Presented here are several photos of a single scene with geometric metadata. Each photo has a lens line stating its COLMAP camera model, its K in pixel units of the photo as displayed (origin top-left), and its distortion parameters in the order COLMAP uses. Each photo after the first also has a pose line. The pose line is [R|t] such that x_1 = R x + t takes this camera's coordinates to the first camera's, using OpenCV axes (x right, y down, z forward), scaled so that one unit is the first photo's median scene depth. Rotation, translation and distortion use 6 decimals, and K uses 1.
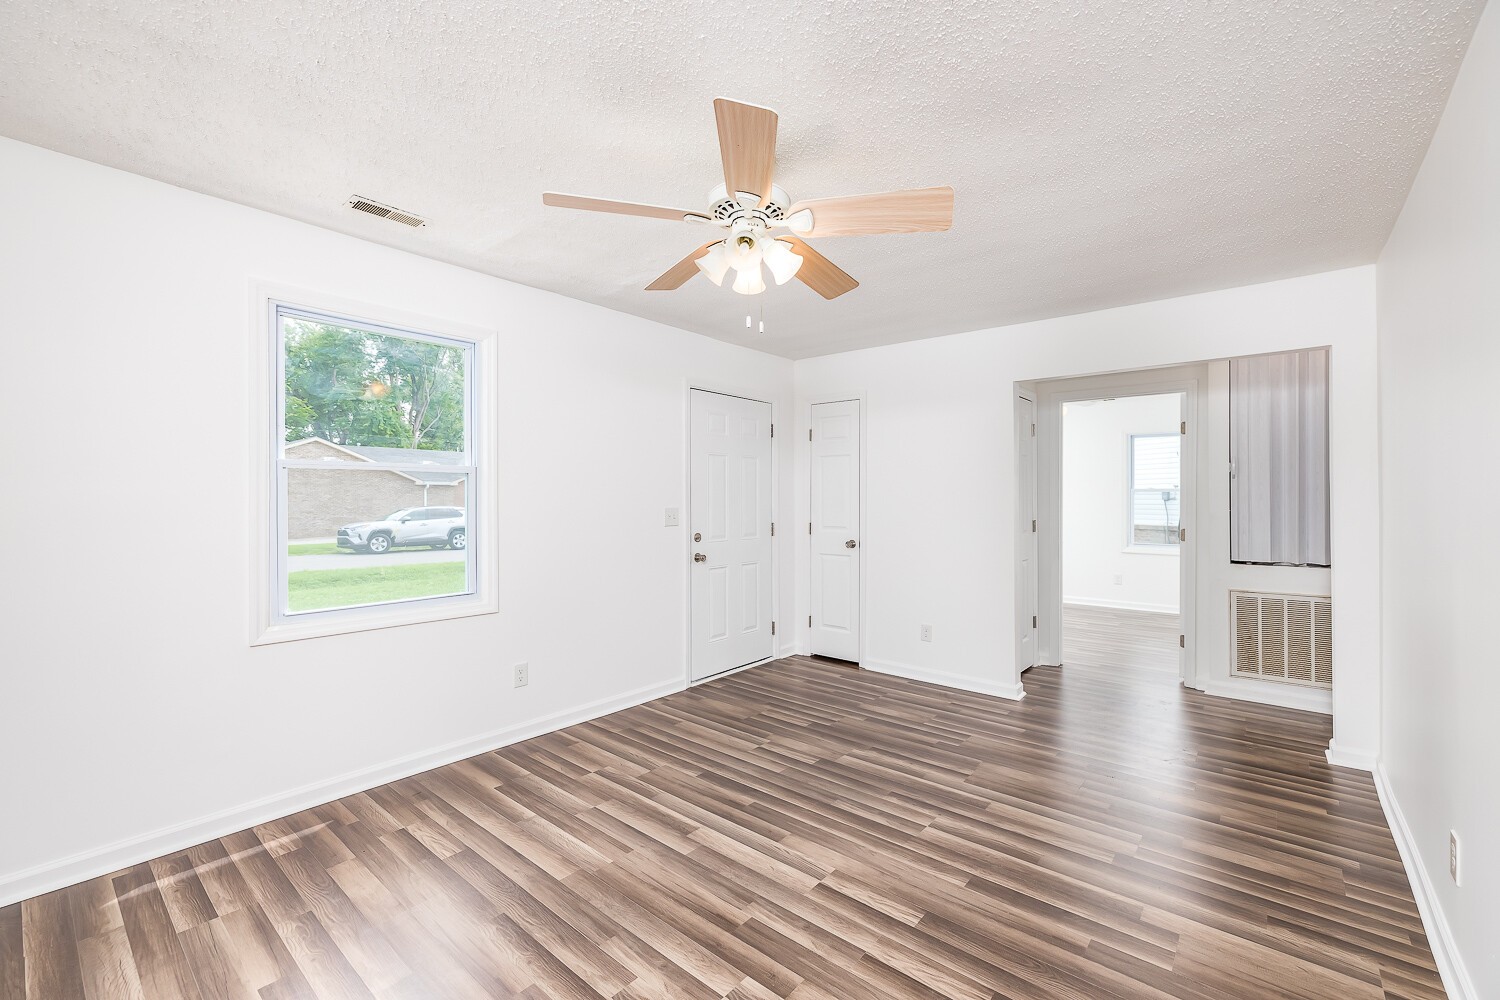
lens RADIAL K [[624.7, 0, 758.5], [0, 624.7, 498.8], [0, 0, 1]] dist [-0.002020, 0.000063]
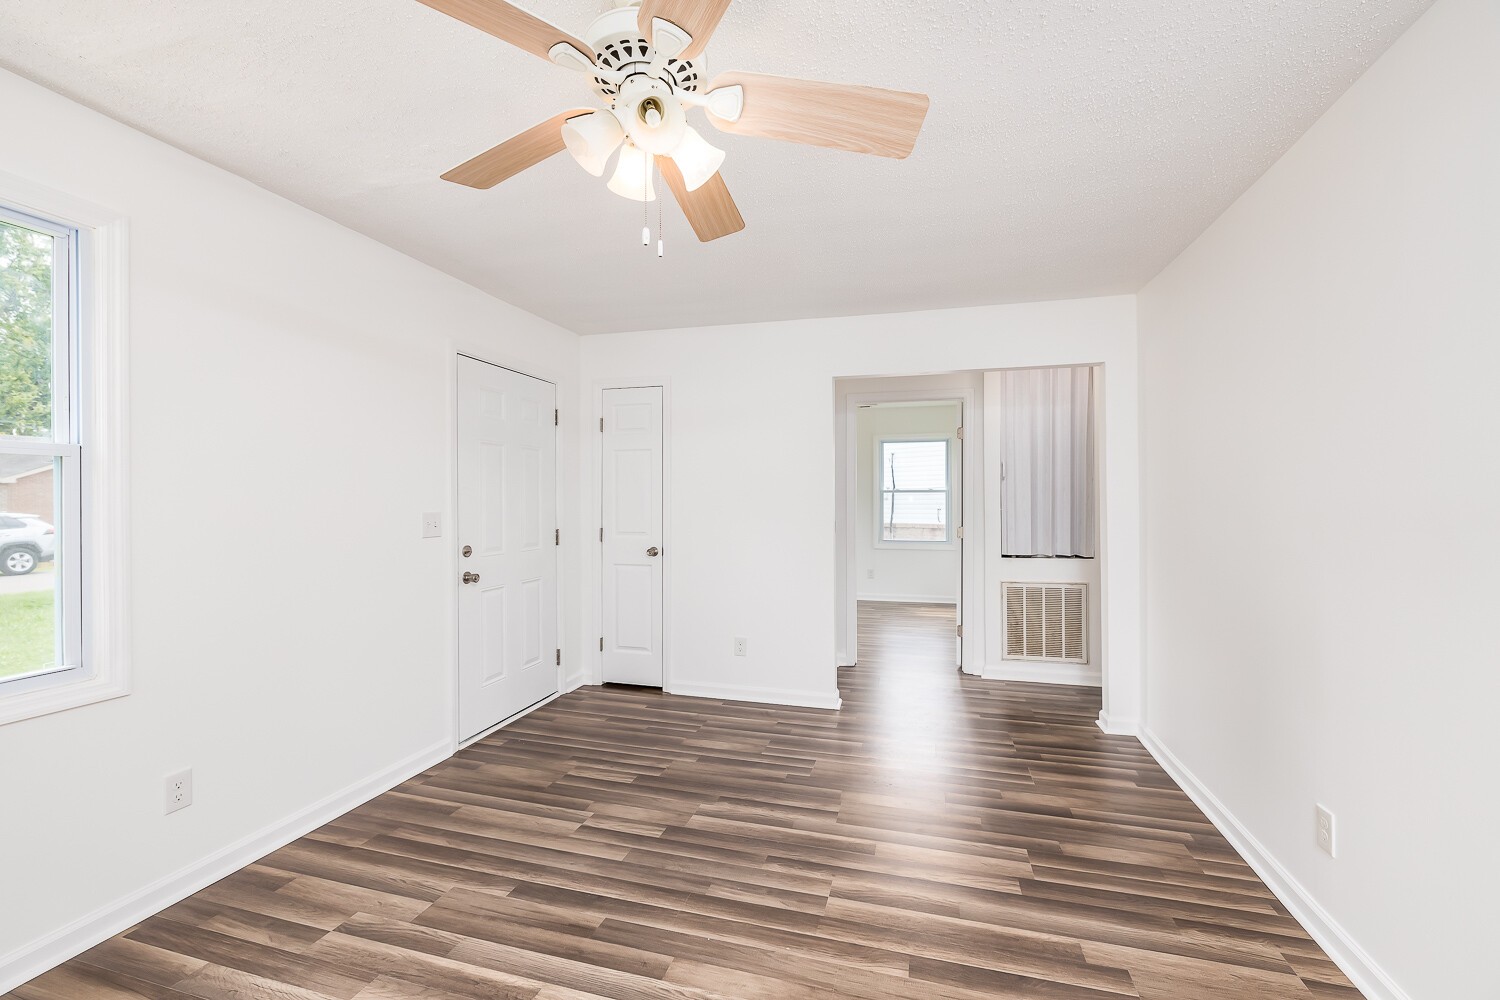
lens RADIAL K [[627.0, 0, 754.6], [0, 627.0, 498.0], [0, 0, 1]] dist [-0.000786, 0.000043]
pose [[0.913171, -0.001931, 0.407572, -0.118858], [0.003232, 0.999992, -0.002503, 0.000492], [-0.407563, 0.003603, 0.913170, 0.217247]]
